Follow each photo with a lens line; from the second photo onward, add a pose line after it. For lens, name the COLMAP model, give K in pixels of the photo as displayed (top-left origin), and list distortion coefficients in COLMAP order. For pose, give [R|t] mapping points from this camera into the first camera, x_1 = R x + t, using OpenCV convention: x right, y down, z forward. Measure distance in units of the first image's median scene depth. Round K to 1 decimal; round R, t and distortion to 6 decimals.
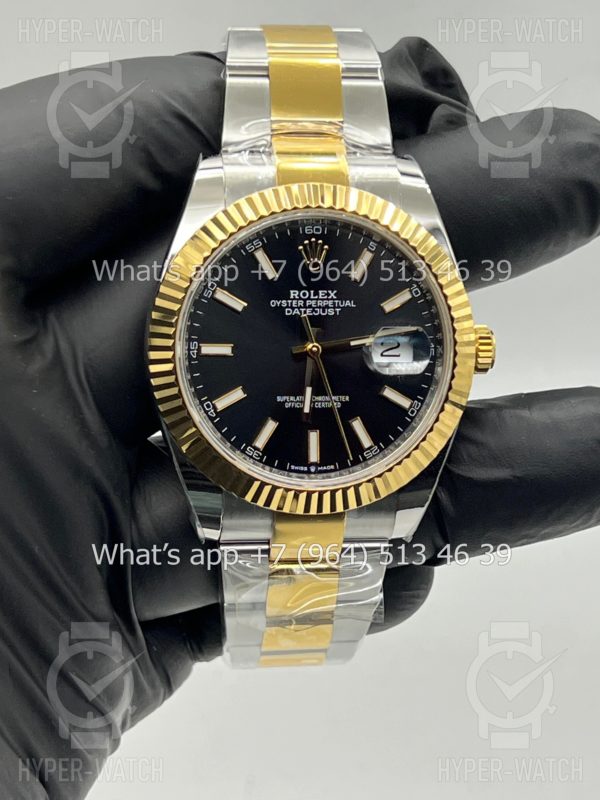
lens RADIAL K [[1936.2, 0, 286.8], [0, 1936.2, 399.9], [0, 0, 1]] dist [0.390174, 0.082973]
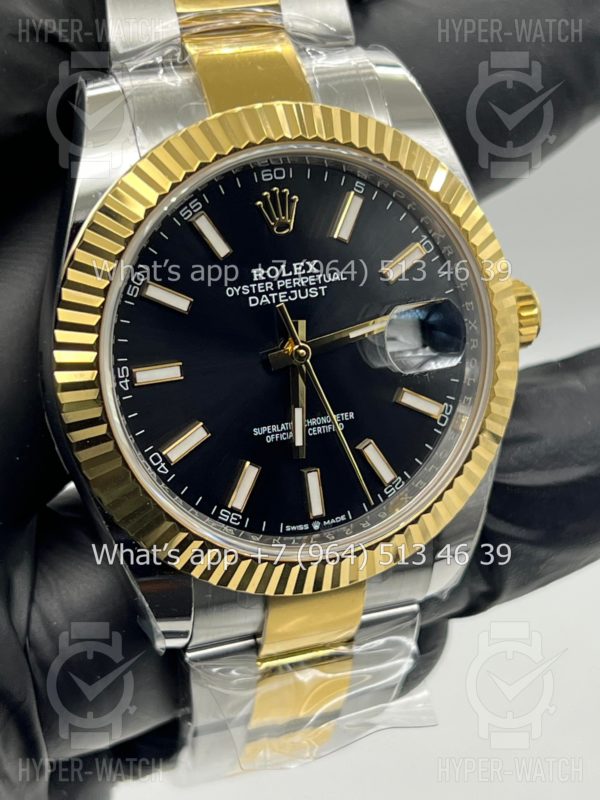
lens RADIAL K [[1936.2, 0, 286.8], [0, 1936.2, 399.9], [0, 0, 1]] dist [0.390174, 0.082973]
pose [[0.970193, -0.145454, 0.193827, -0.122255], [0.131447, 0.987814, 0.083336, -0.065975], [-0.203587, -0.055374, 0.977490, 0.341659]]
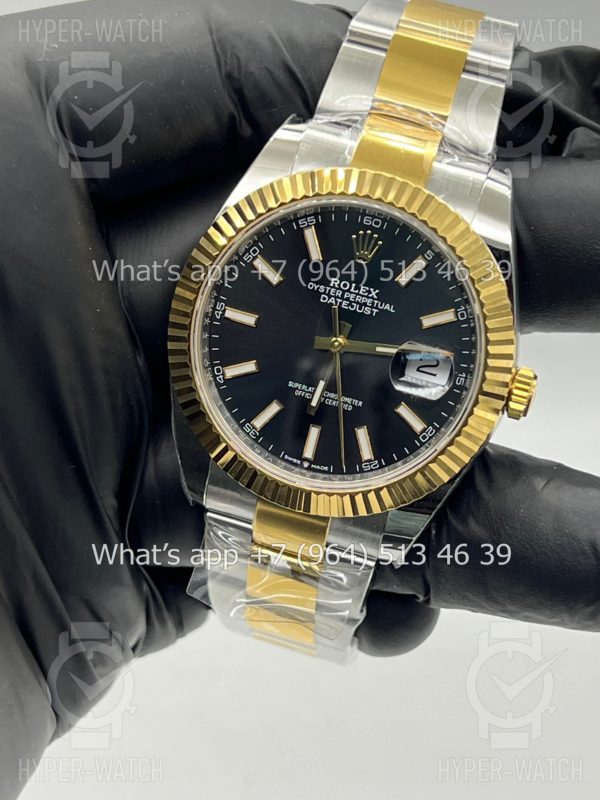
lens RADIAL K [[1936.2, 0, 286.8], [0, 1936.2, 399.9], [0, 0, 1]] dist [0.390174, 0.082973]
pose [[0.926299, 0.281019, -0.250995, 0.235518], [-0.268471, 0.959649, 0.083647, -0.072212], [0.264374, -0.010097, 0.964367, 0.079758]]
